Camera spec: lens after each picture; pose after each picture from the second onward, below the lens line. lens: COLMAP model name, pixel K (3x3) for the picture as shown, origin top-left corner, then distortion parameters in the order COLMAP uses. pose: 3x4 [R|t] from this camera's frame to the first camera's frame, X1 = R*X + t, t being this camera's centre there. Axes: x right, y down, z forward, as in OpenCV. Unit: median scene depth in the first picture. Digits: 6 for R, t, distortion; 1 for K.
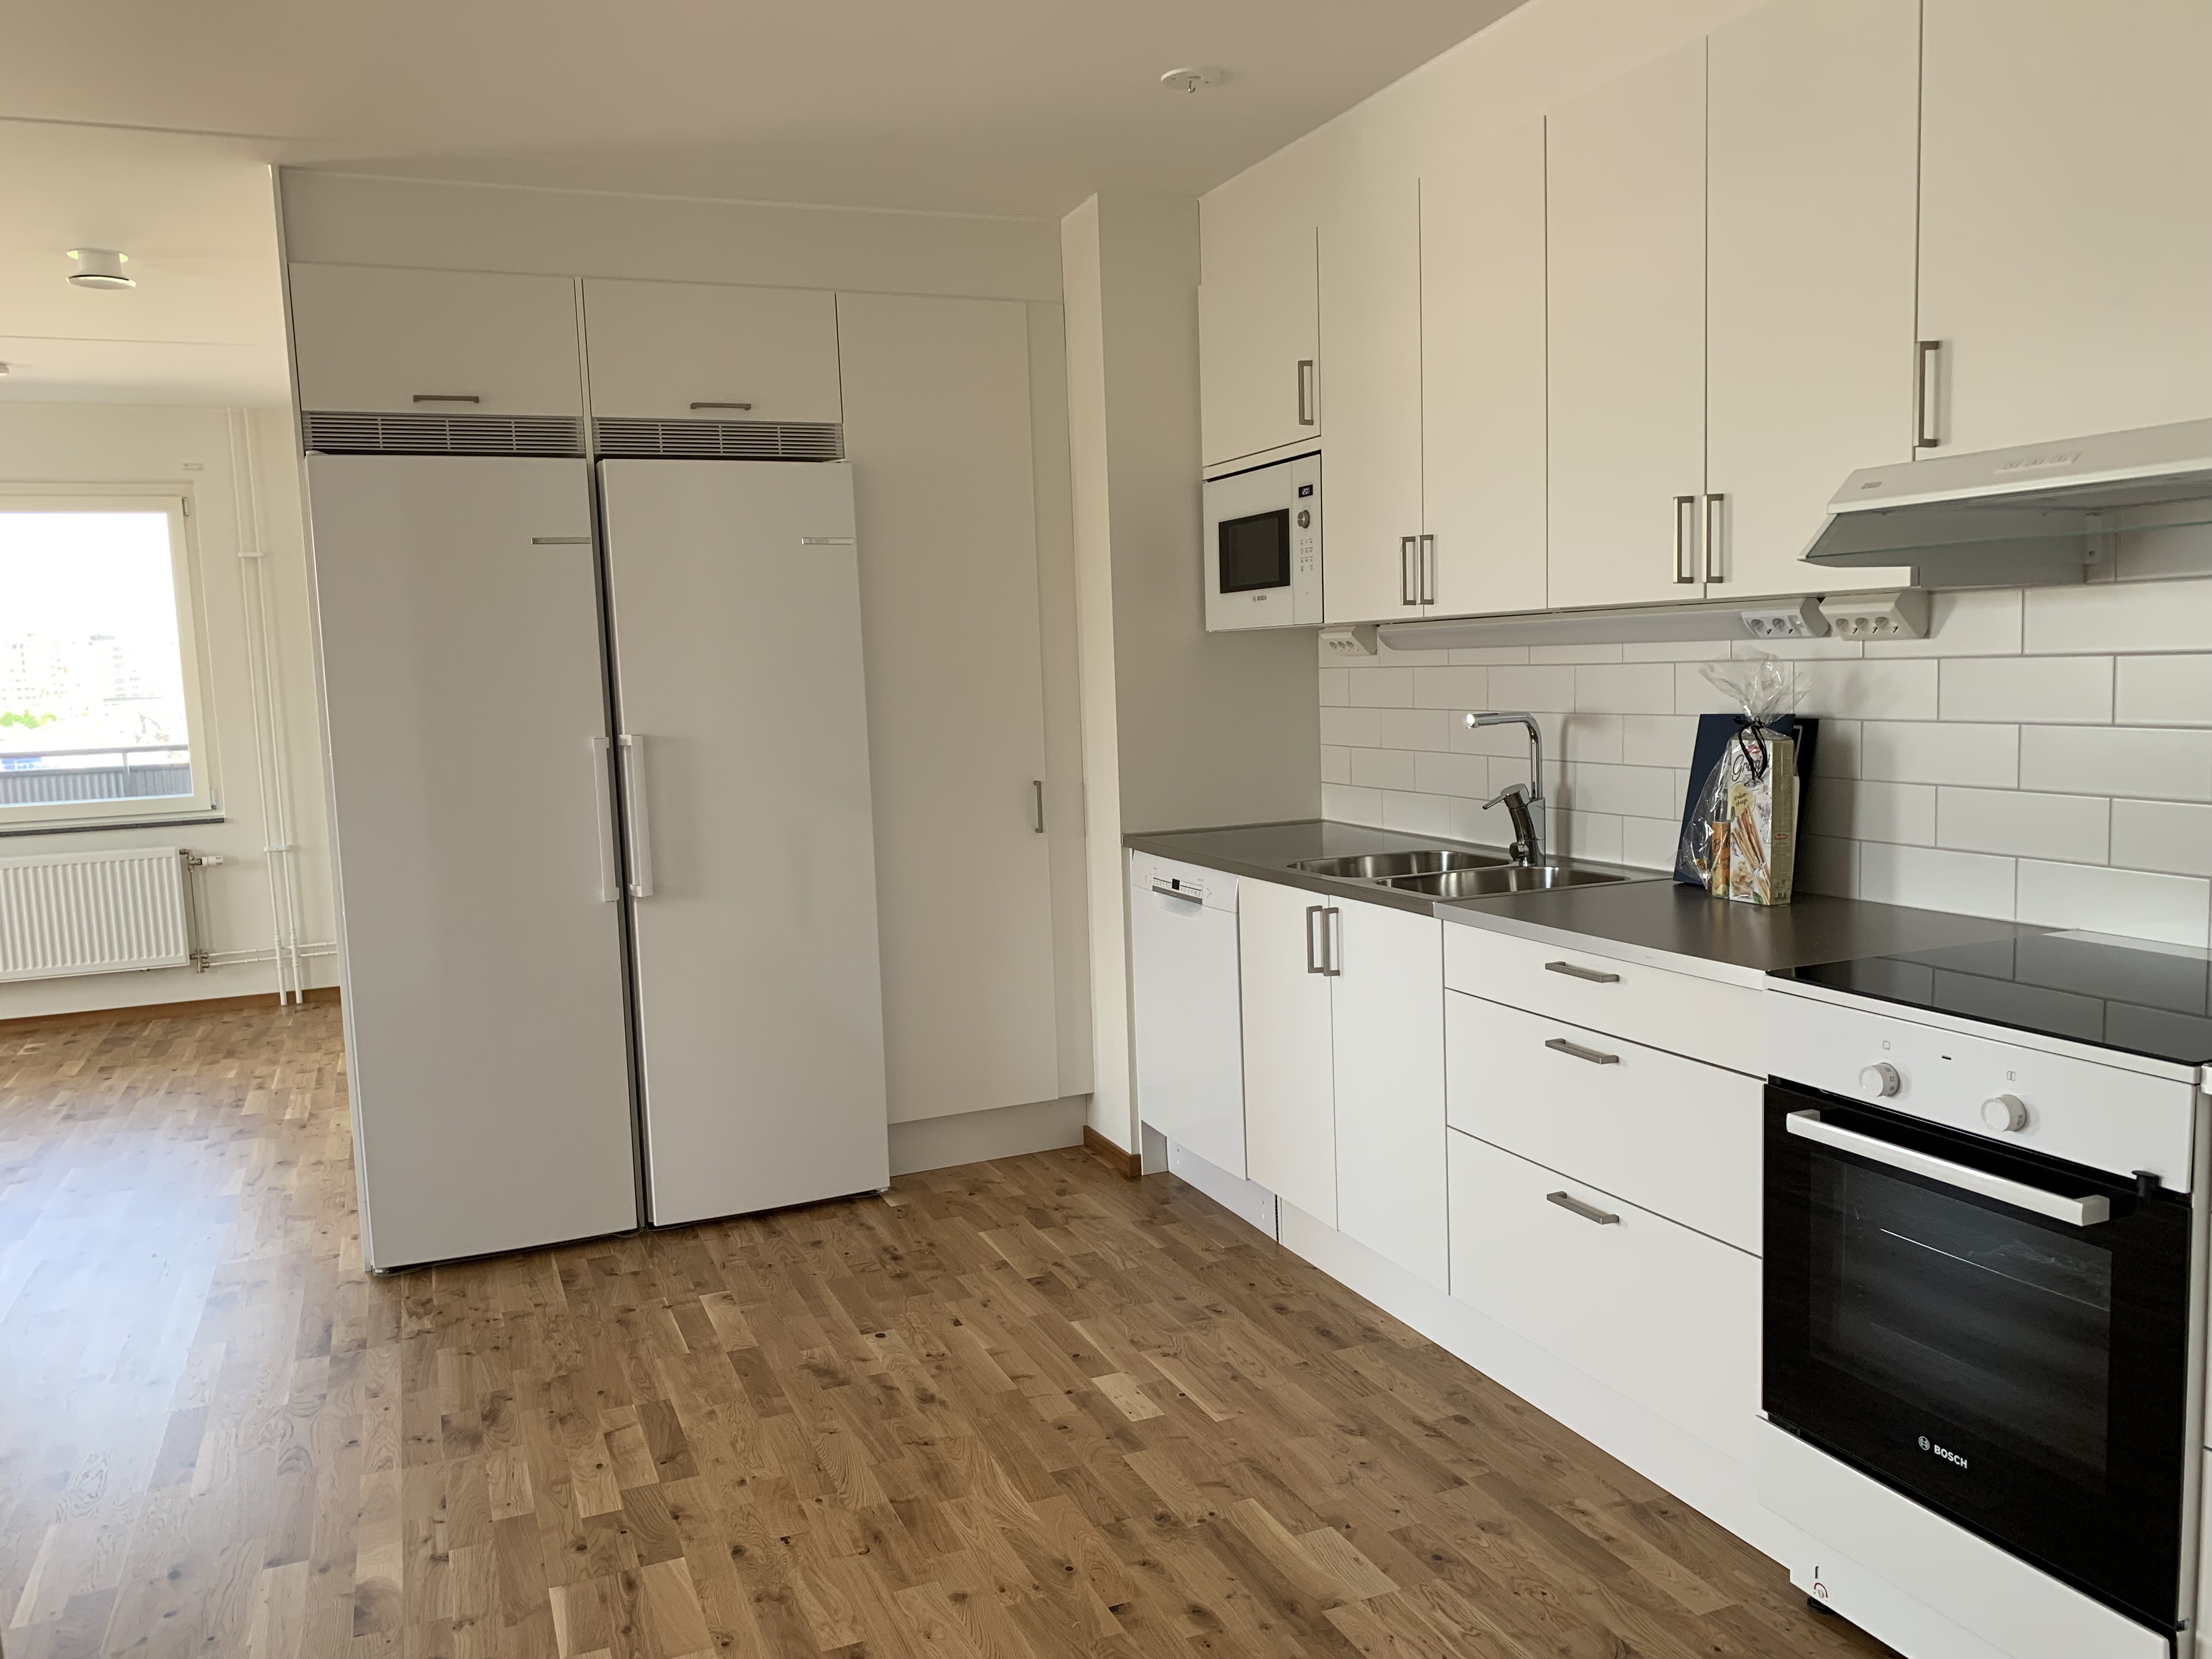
lens RADIAL K [[1679.2, 0, 1100.8], [0, 1679.2, 839.1], [0, 0, 1]] dist [0.070499, -0.092670]
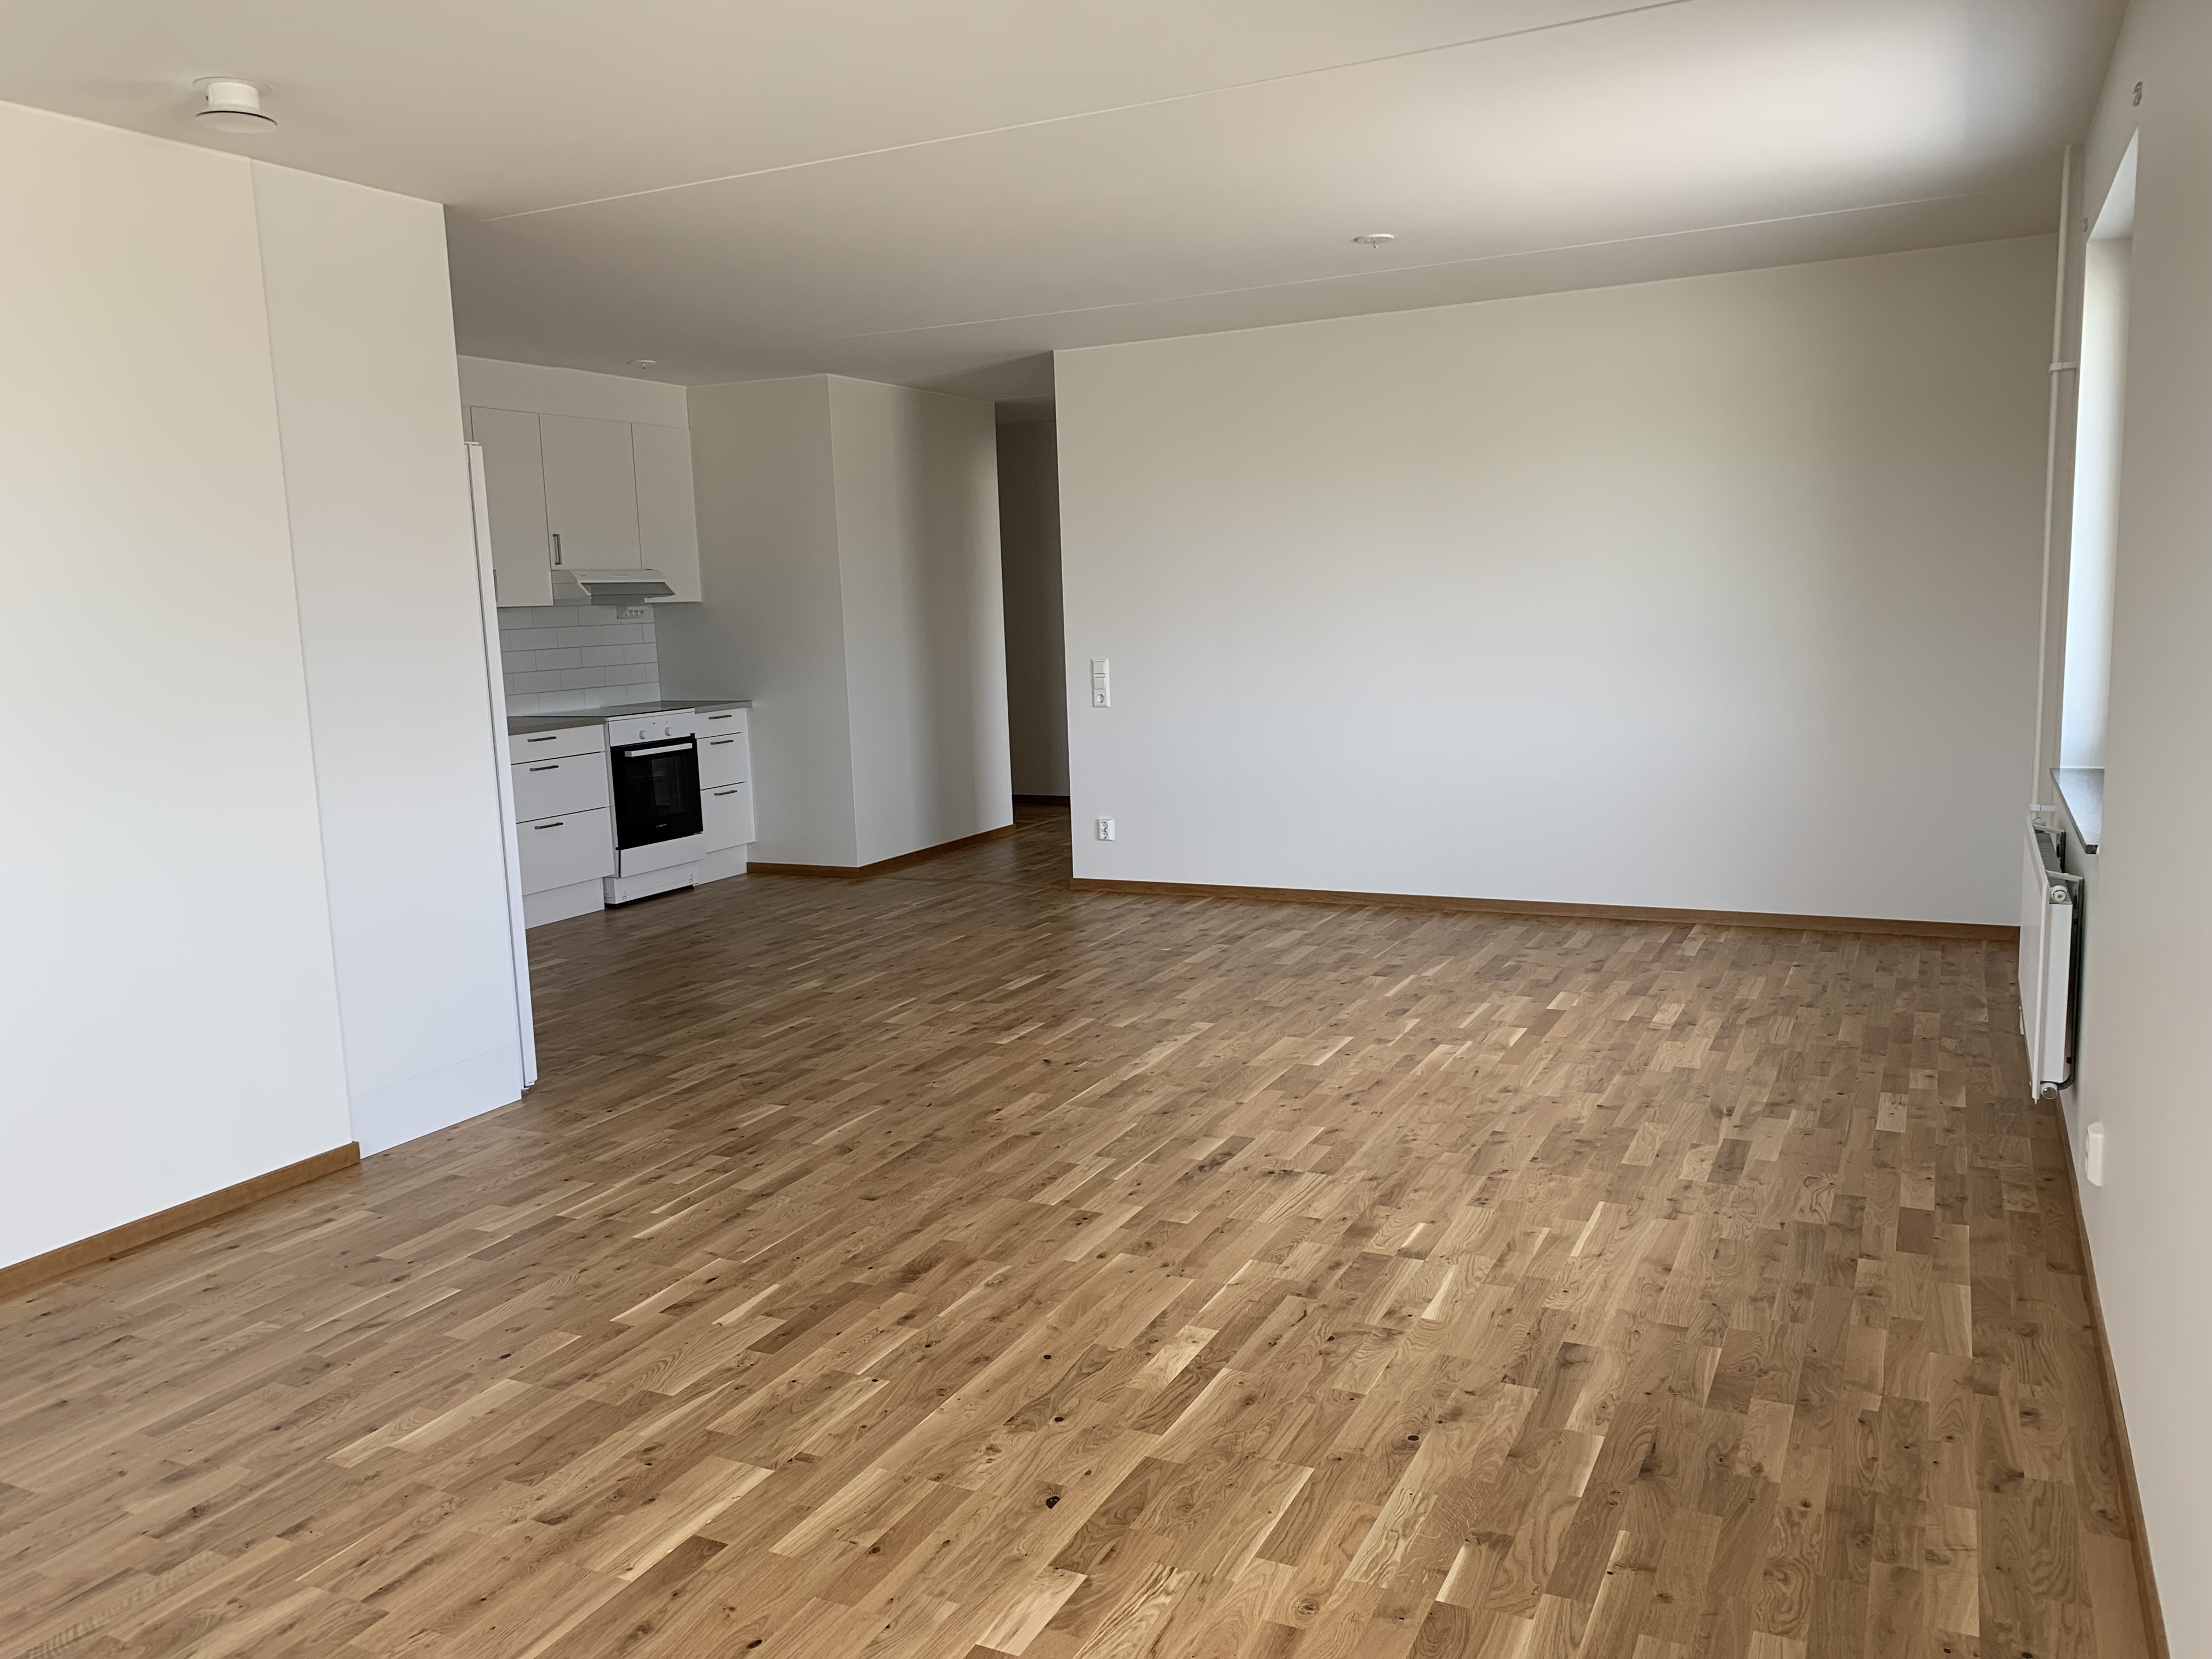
lens RADIAL K [[1704.5, 0, 1089.6], [0, 1704.5, 832.1], [0, 0, 1]] dist [0.087267, -0.001682]
pose [[-0.649367, -0.047349, 0.759000, -1.708285], [0.140005, 0.973557, 0.180516, -0.109760], [-0.747477, 0.223485, -0.625566, 1.483446]]
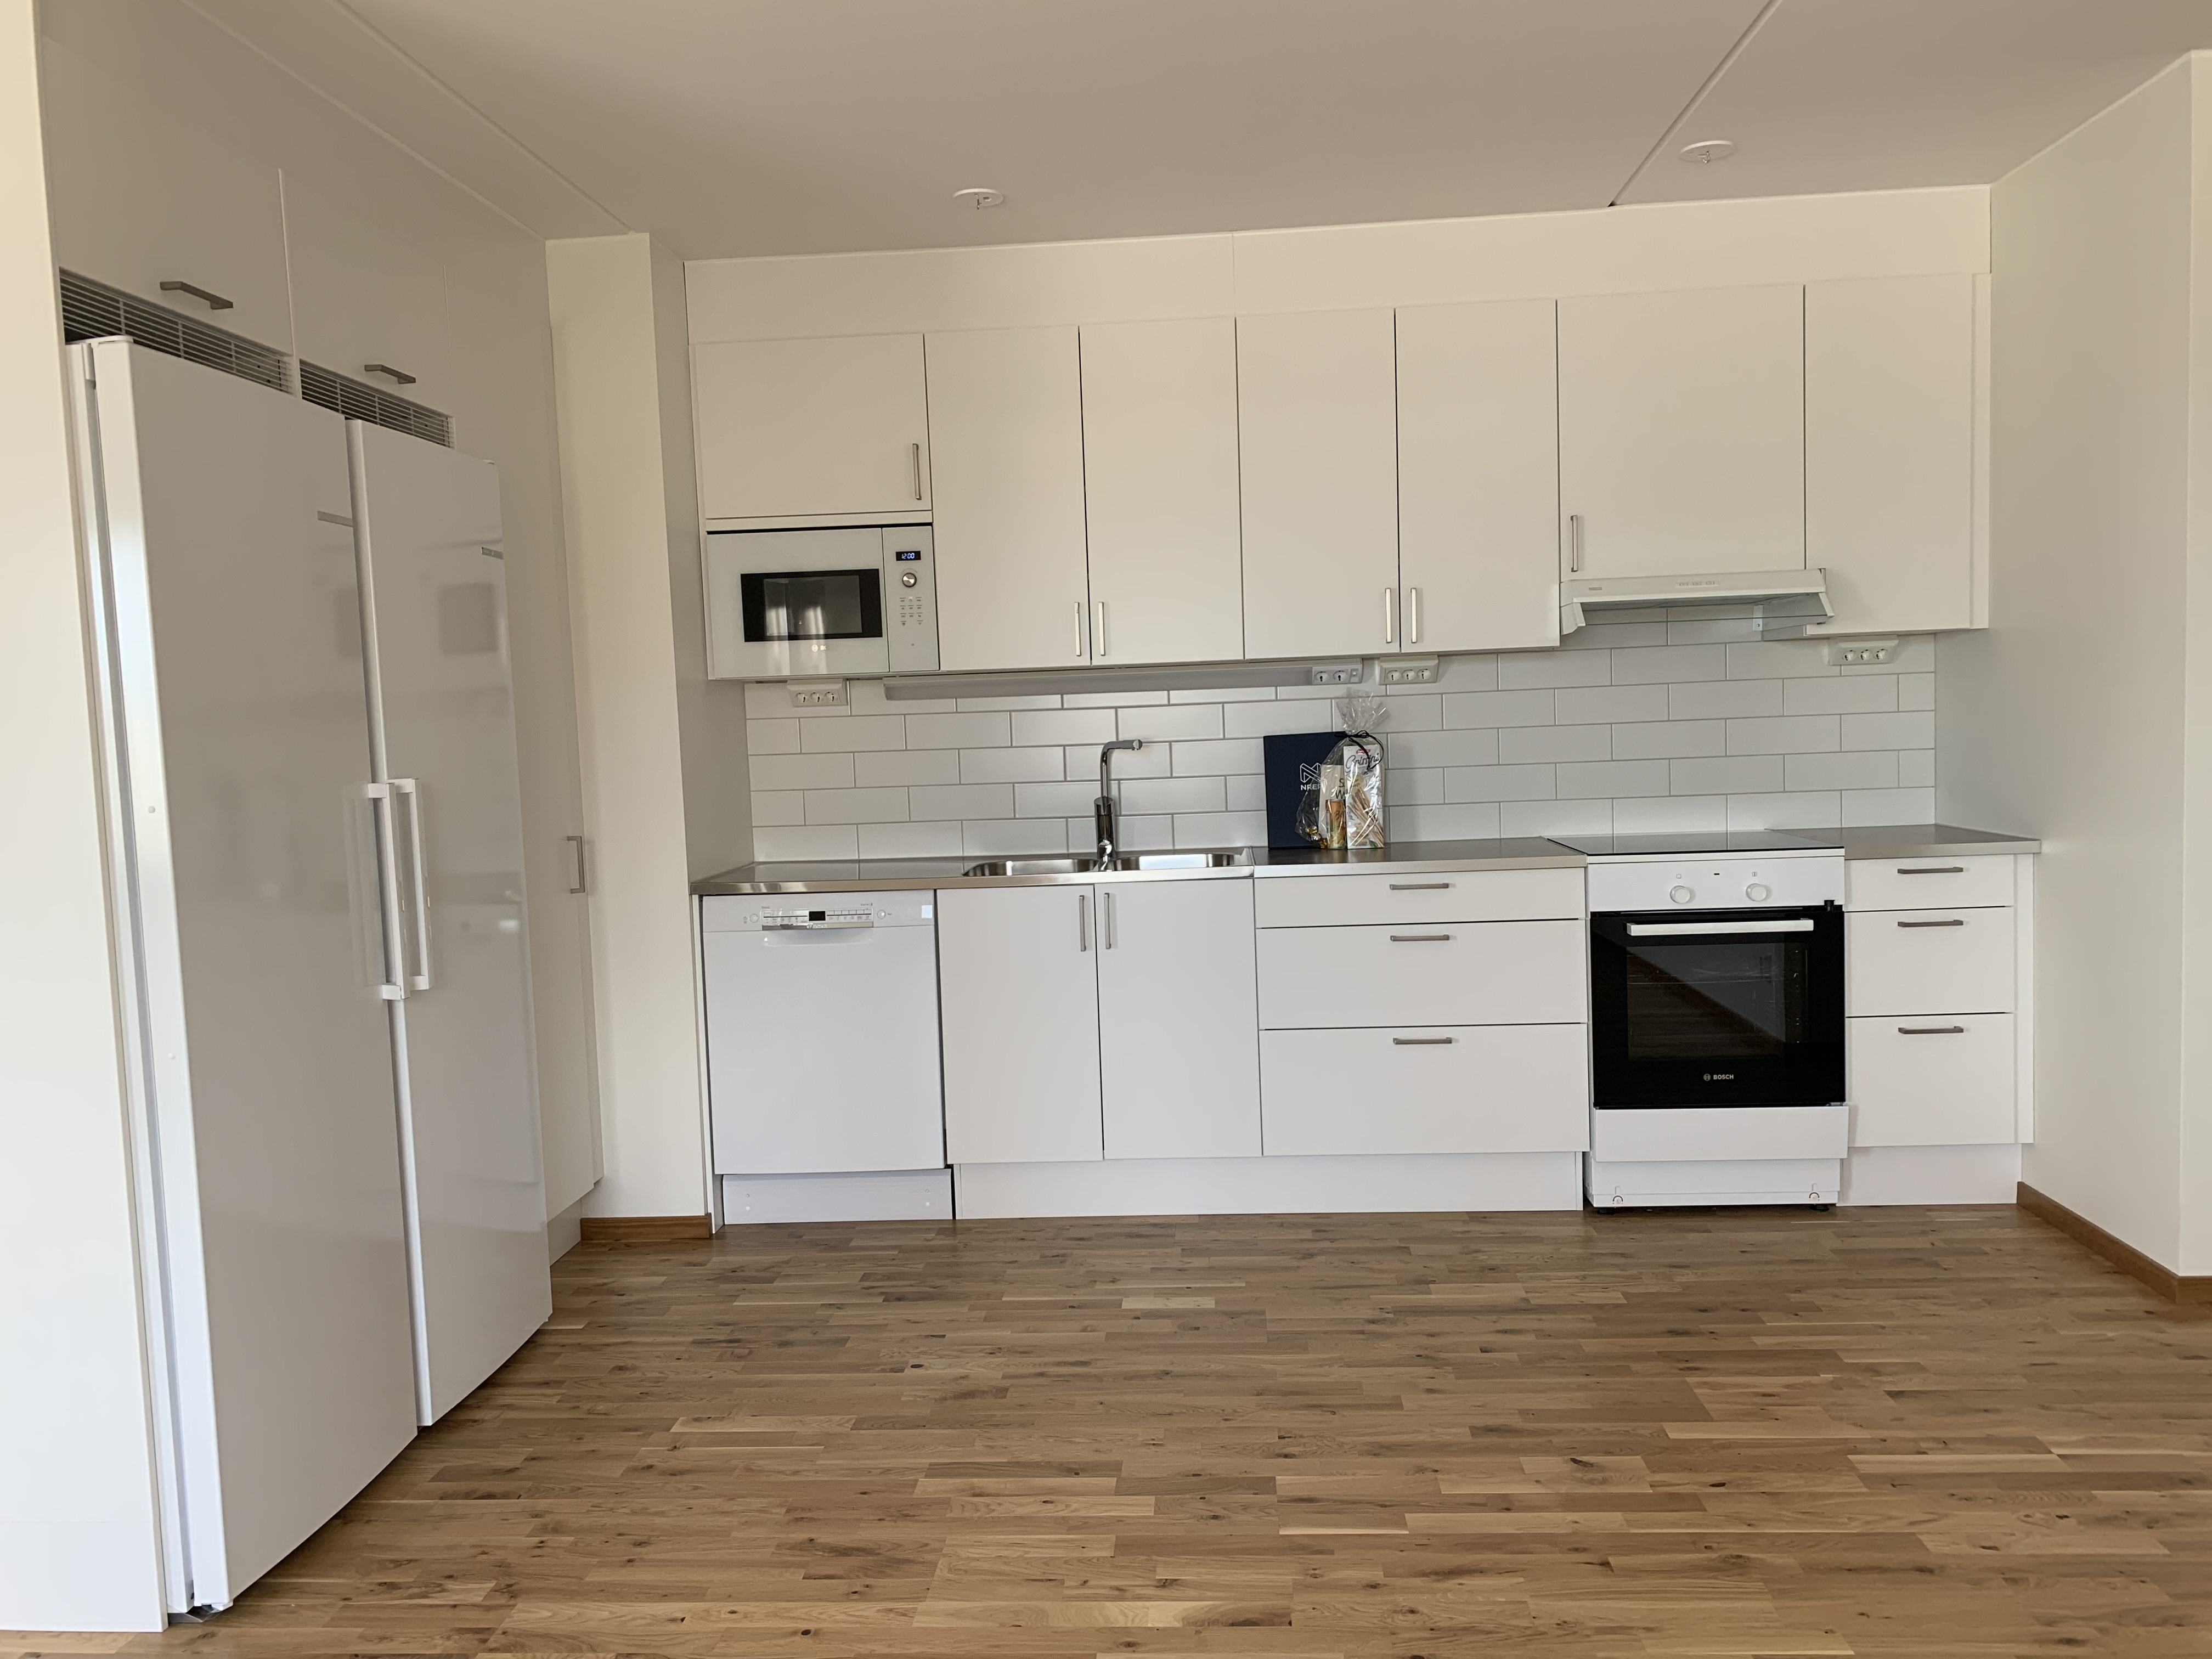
lens RADIAL K [[1679.2, 0, 1100.8], [0, 1679.2, 839.1], [0, 0, 1]] dist [0.070499, -0.092670]
pose [[0.448111, -0.043663, 0.892911, -0.851561], [0.117249, 0.993049, -0.010282, 0.012106], [-0.886256, 0.109300, 0.450115, 0.390031]]
